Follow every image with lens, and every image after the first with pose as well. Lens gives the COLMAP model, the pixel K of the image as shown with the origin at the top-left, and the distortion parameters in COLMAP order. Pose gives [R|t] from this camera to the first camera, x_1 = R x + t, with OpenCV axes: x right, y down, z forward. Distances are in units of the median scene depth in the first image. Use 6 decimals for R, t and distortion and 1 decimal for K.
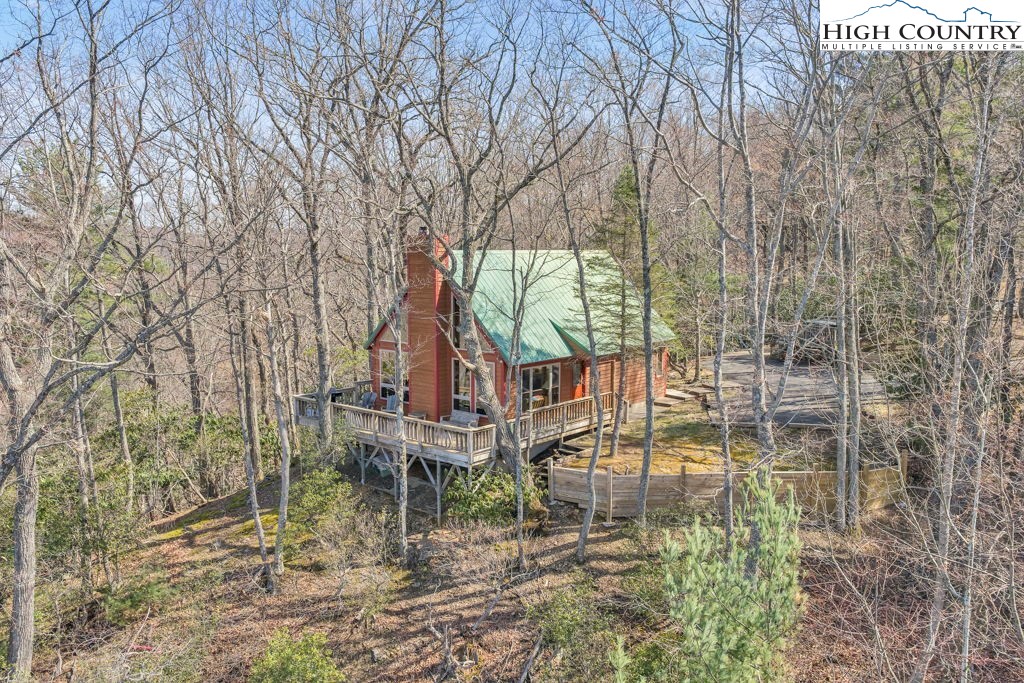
lens RADIAL K [[474.7, 0, 513.2], [0, 474.7, 336.9], [0, 0, 1]] dist [0.001131, 0.000109]
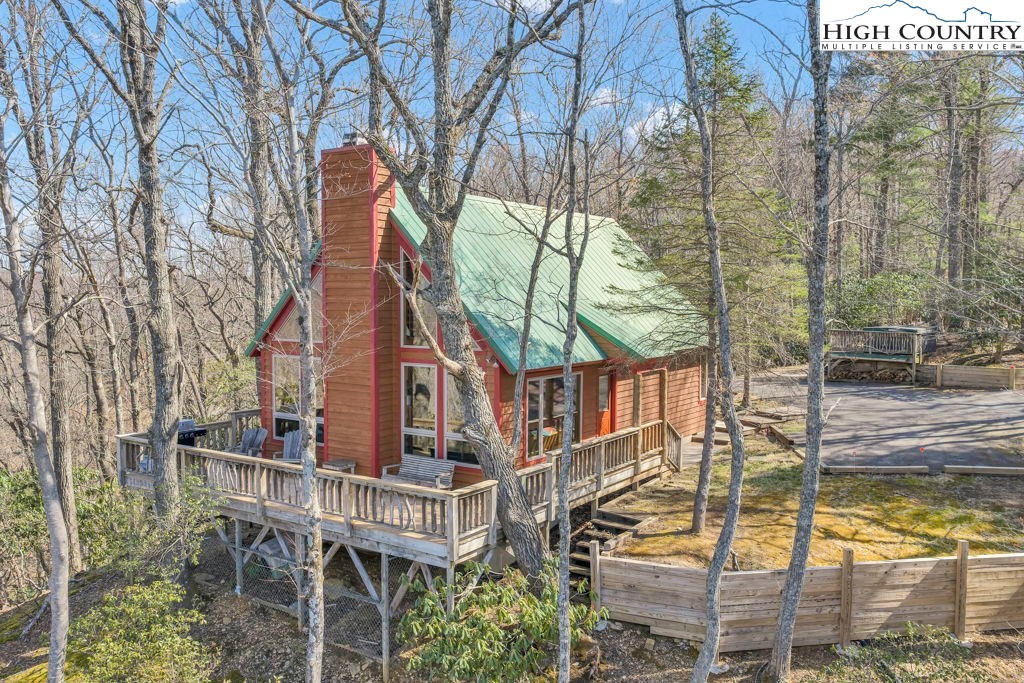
lens RADIAL K [[638.6, 0, 510.4], [0, 638.6, 335.3], [0, 0, 1]] dist [0.001721, -0.000513]
pose [[0.997309, -0.006191, 0.073045, -0.062674], [0.008603, 0.999426, -0.032762, 0.042487], [-0.072800, 0.033302, 0.996790, 0.257645]]
